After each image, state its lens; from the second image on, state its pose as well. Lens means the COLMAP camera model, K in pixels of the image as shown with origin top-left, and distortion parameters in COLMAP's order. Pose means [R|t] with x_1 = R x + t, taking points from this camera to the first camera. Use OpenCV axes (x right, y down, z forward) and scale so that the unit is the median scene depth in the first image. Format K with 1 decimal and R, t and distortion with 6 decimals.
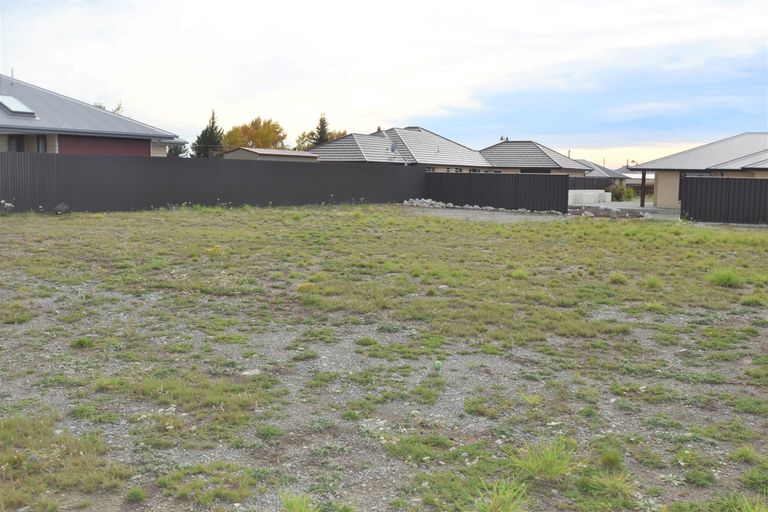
lens RADIAL K [[769.7, 0, 377.5], [0, 769.7, 252.5], [0, 0, 1]] dist [-0.061170, 0.000000]
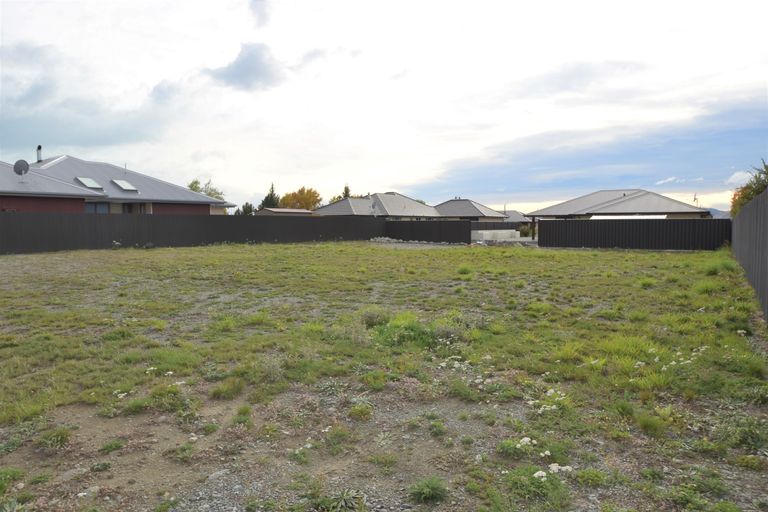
lens RADIAL K [[539.4, 0, 386.6], [0, 539.4, 259.9], [0, 0, 1]] dist [-0.042210, -0.013944]
pose [[0.999560, -0.018899, -0.022876, 0.068141], [0.018098, 0.999232, -0.034763, 0.012435], [0.023516, 0.034333, 0.999134, -0.091382]]
